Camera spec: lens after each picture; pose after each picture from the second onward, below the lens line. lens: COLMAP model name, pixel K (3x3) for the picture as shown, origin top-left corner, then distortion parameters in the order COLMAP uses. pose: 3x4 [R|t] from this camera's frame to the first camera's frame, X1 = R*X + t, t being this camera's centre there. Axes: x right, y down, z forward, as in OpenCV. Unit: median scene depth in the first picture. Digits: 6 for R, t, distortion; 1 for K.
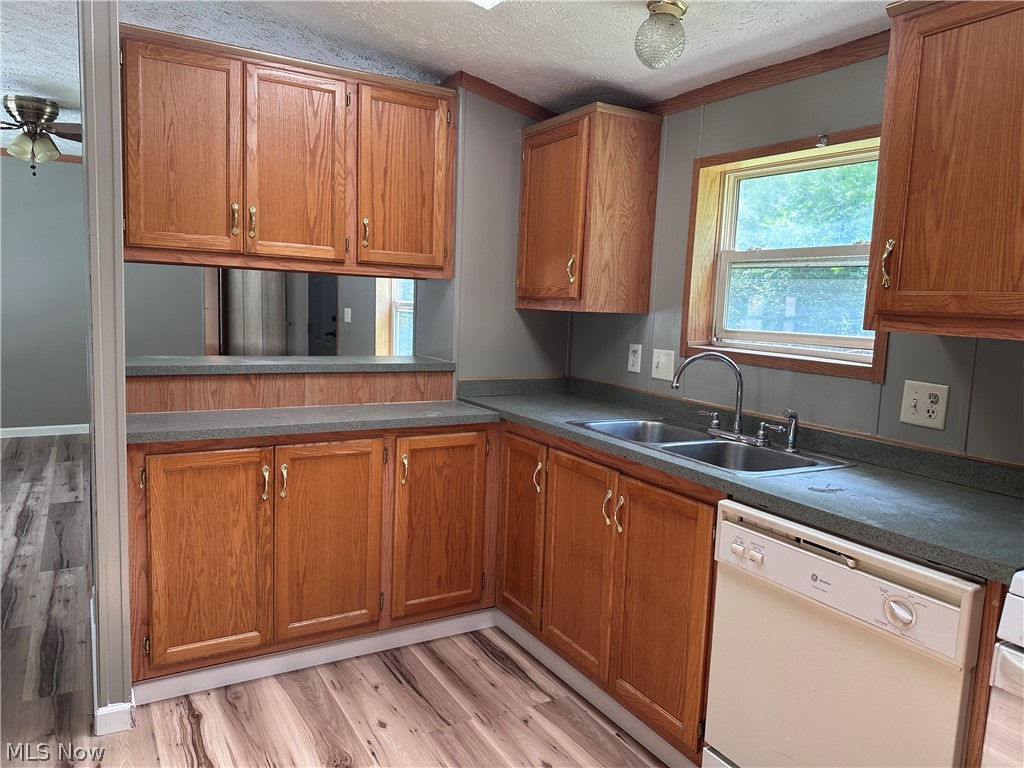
lens RADIAL K [[709.3, 0, 511.4], [0, 709.3, 379.7], [0, 0, 1]] dist [0.113282, -0.182152]
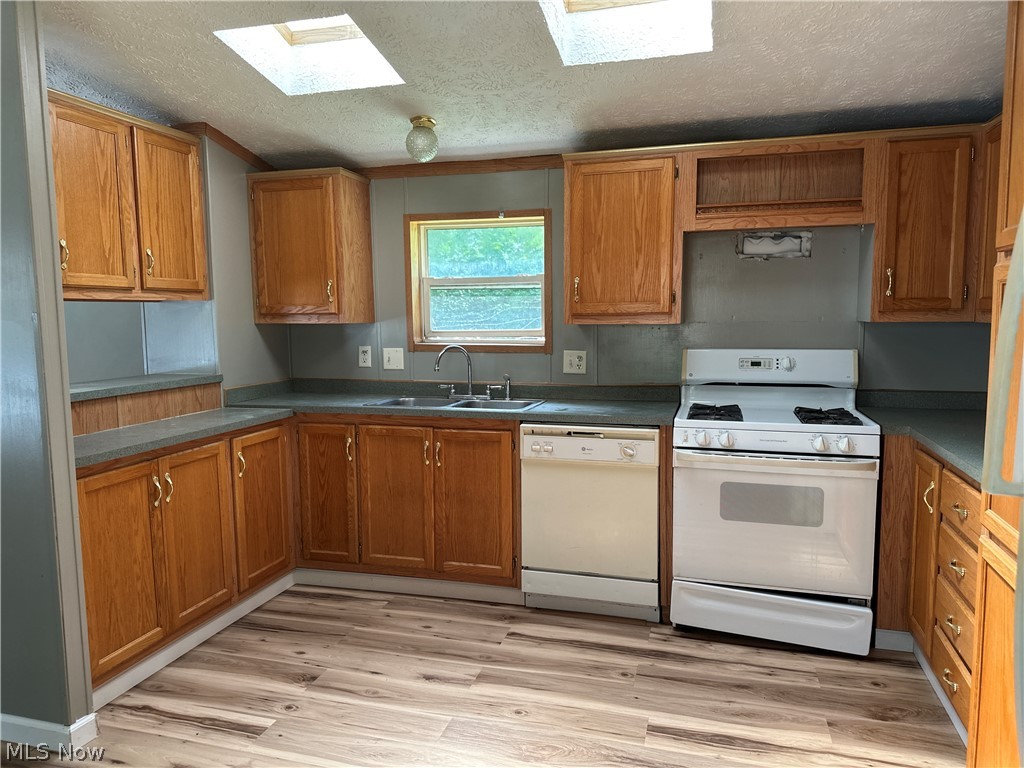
lens RADIAL K [[709.3, 0, 511.4], [0, 709.3, 379.7], [0, 0, 1]] dist [0.113282, -0.182152]
pose [[0.720194, -0.109456, 0.685084, -0.611468], [0.113655, 0.992749, 0.039133, -0.008773], [-0.684400, 0.049680, 0.727412, -0.175931]]
